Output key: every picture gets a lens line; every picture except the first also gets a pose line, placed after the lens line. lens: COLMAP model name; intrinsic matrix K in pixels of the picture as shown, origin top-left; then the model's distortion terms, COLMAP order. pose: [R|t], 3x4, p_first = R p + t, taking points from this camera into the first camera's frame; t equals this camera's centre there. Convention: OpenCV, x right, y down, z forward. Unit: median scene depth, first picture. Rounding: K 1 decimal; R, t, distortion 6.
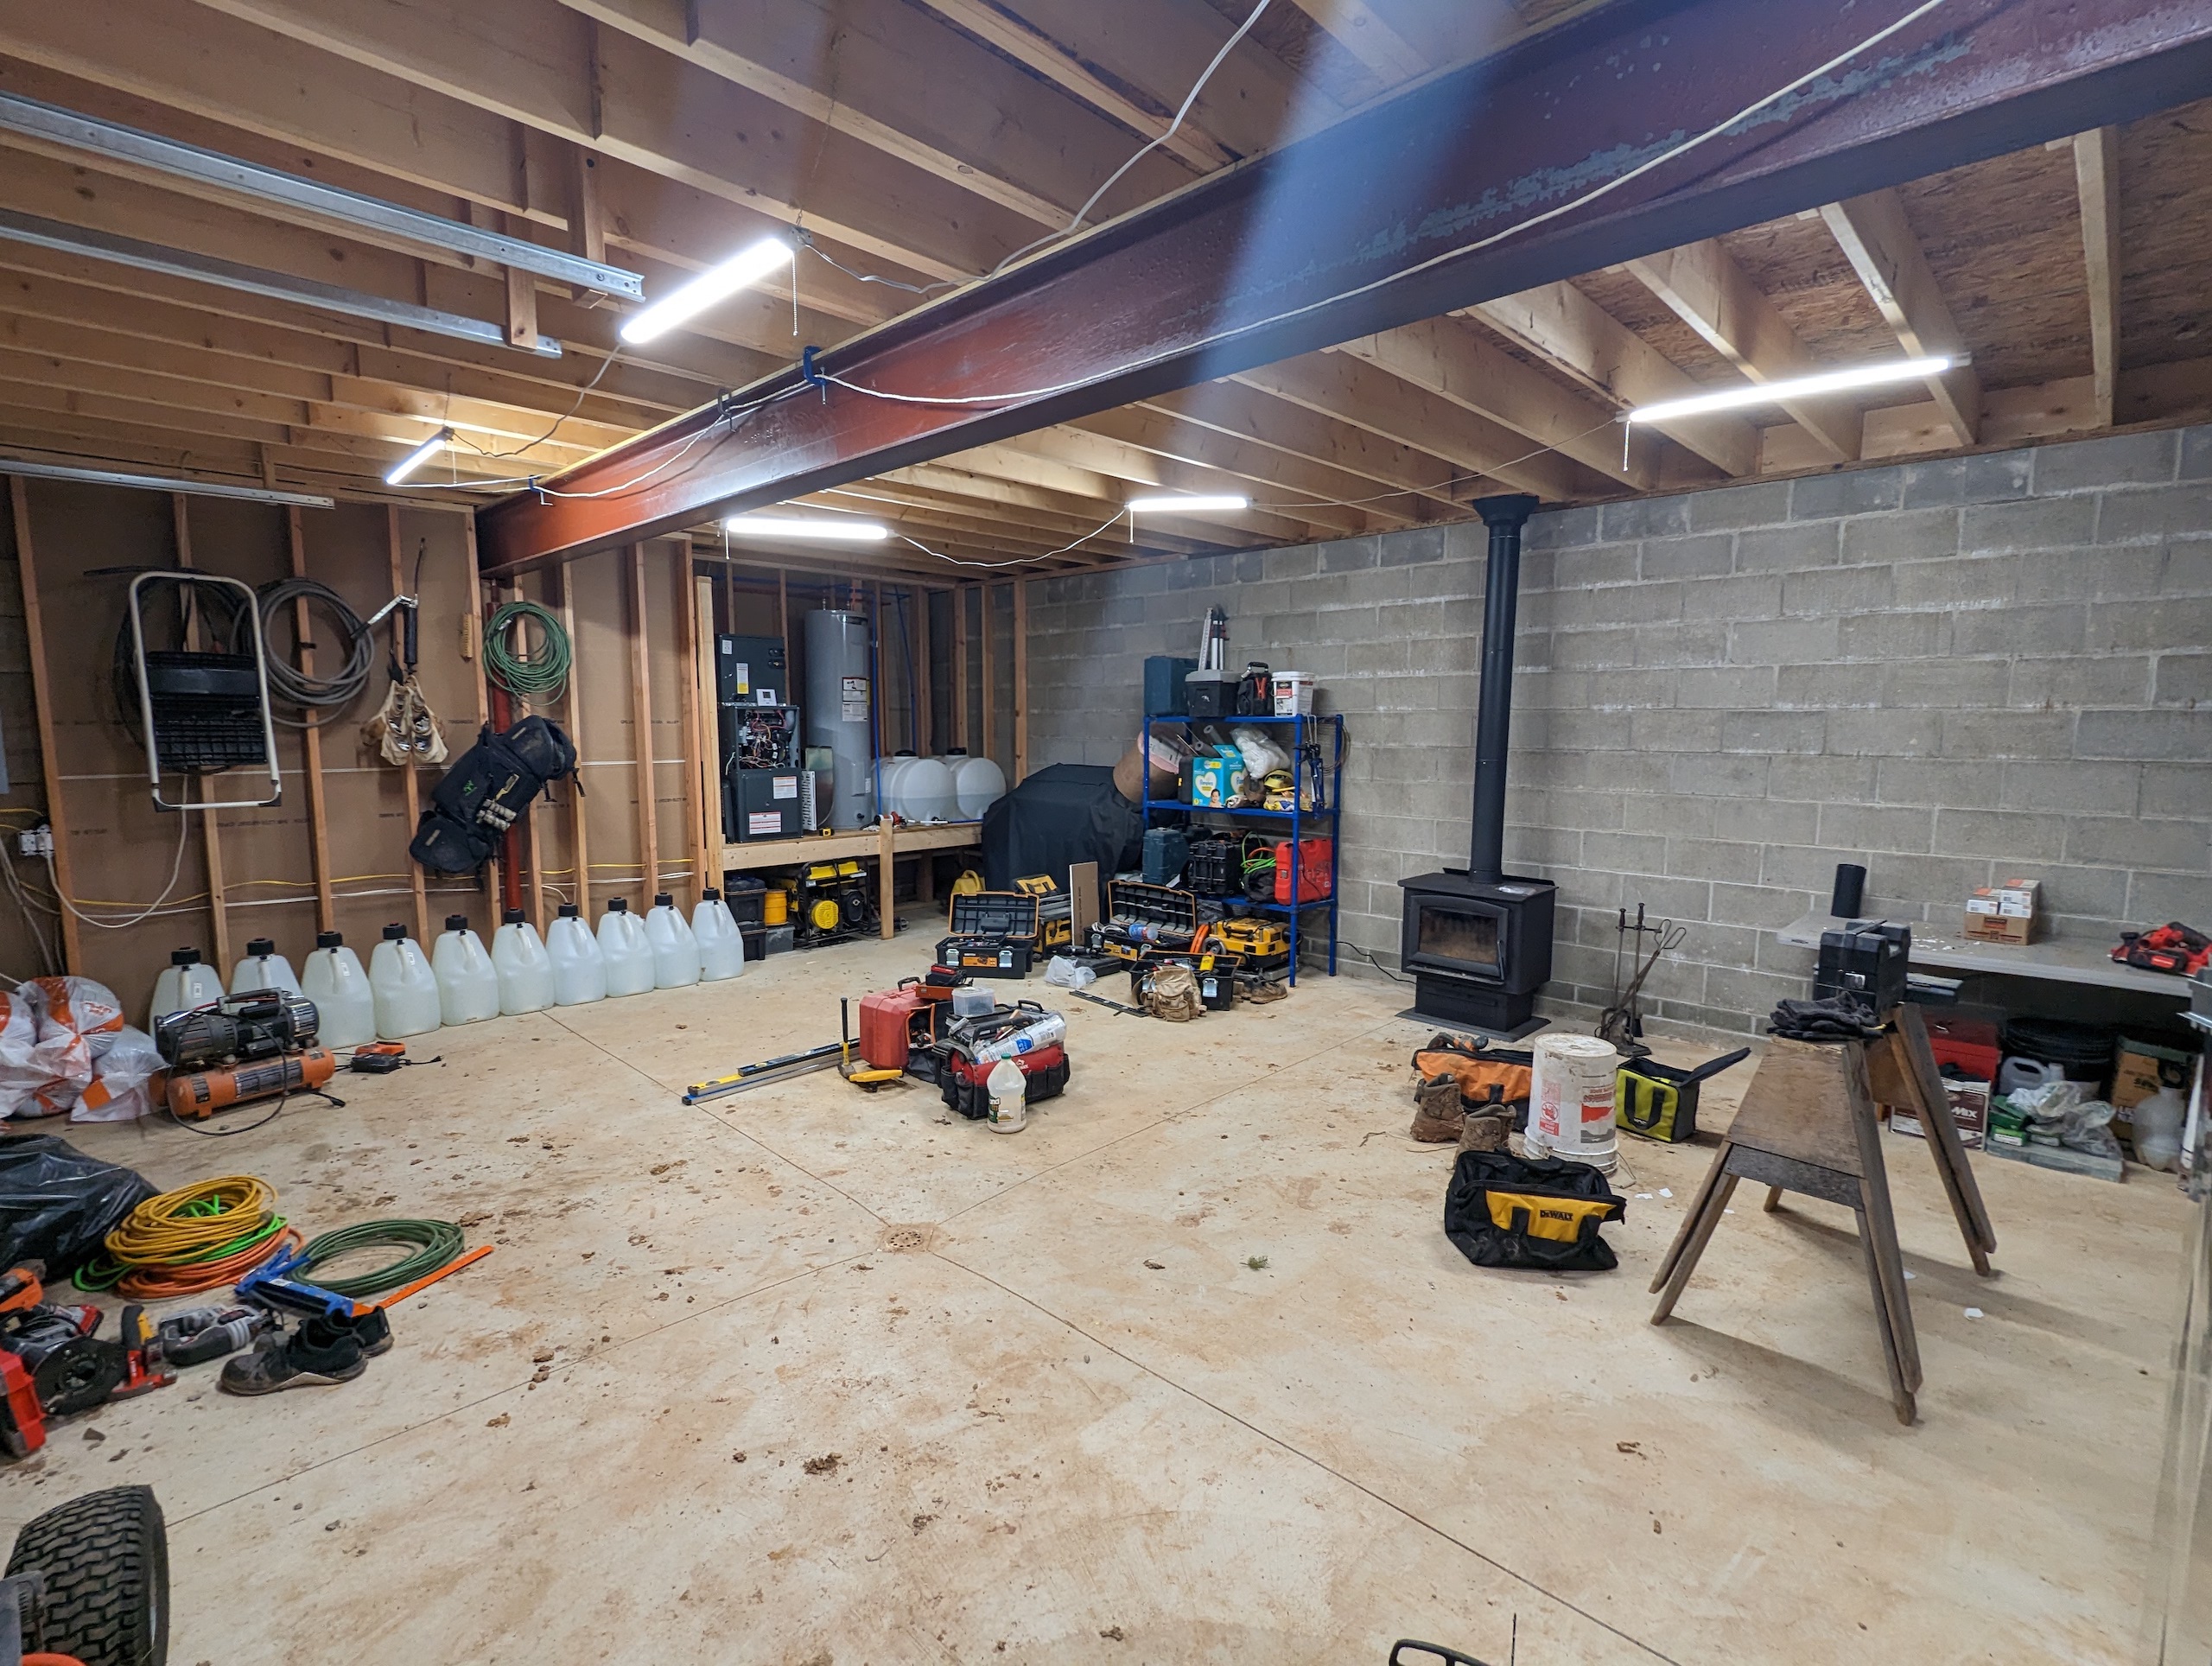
lens RADIAL K [[1045.0, 0, 1100.8], [0, 1045.0, 836.4], [0, 0, 1]] dist [0.001355, -0.000181]
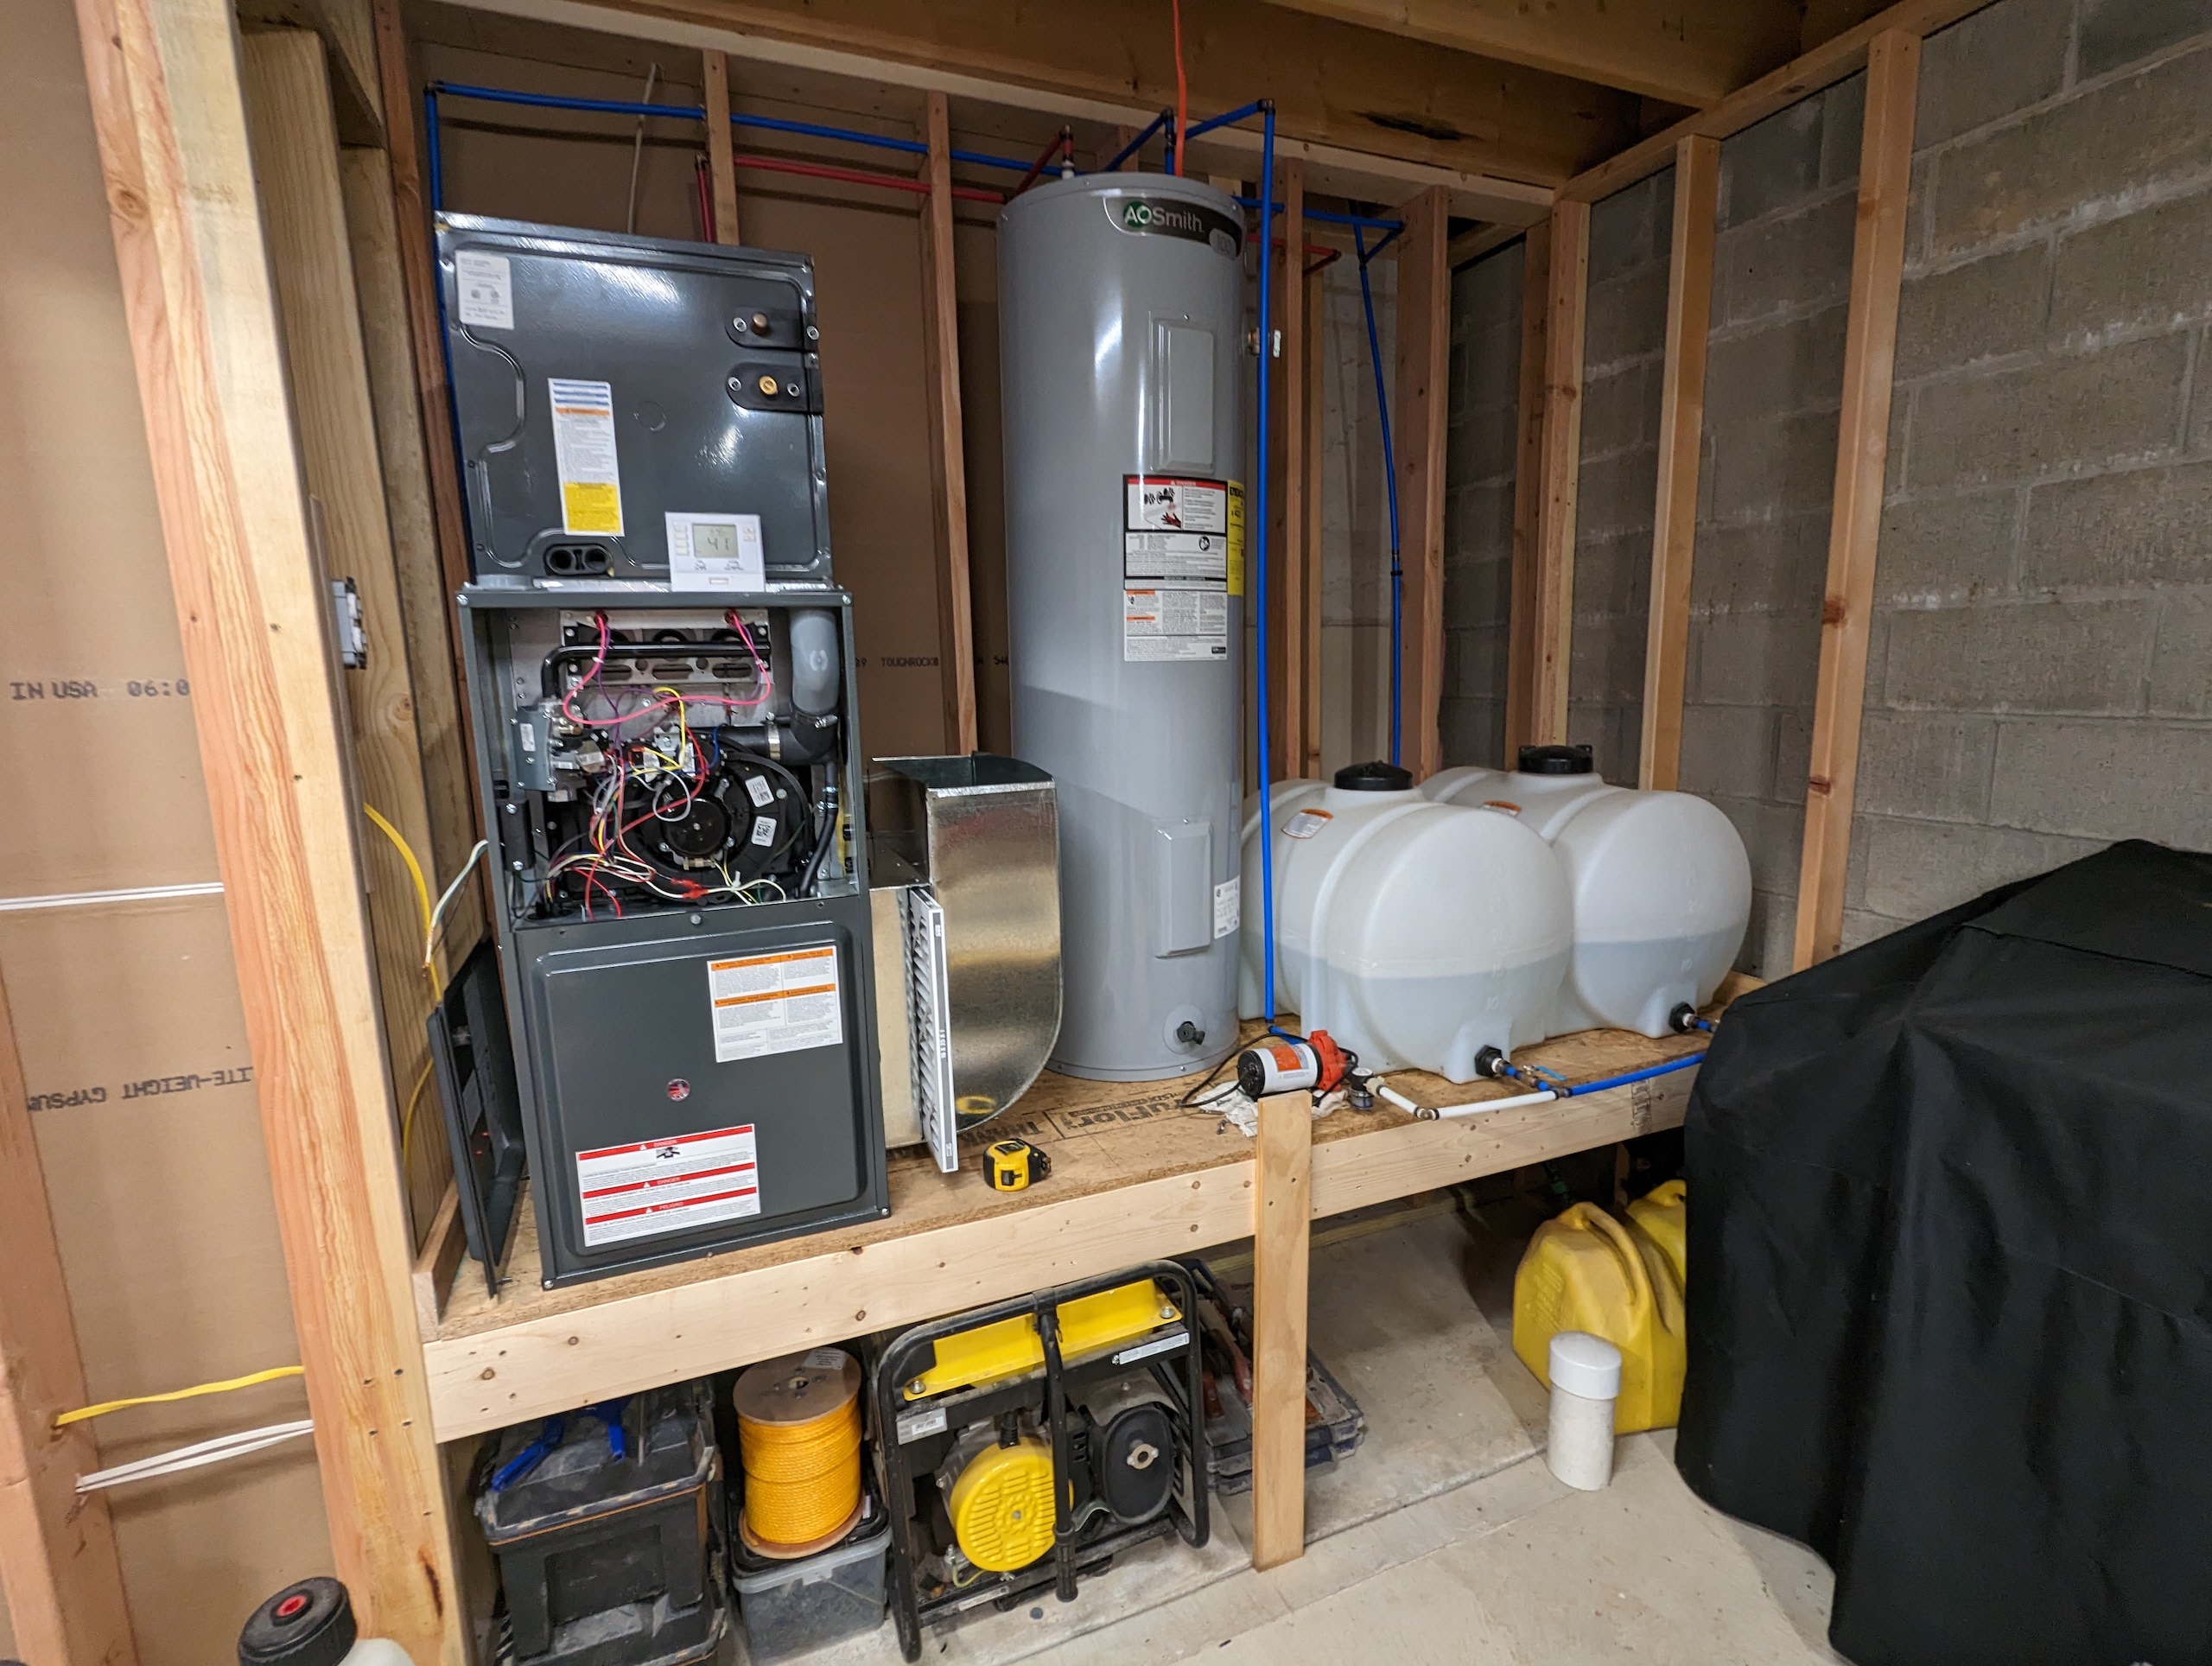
lens RADIAL K [[1045.0, 0, 1100.8], [0, 1045.0, 836.4], [0, 0, 1]] dist [0.001355, -0.000181]
pose [[0.917752, 0.046425, -0.394431, -0.153633], [-0.023177, 0.997712, 0.063505, -0.084629], [0.396477, -0.049140, 0.916728, 0.770190]]
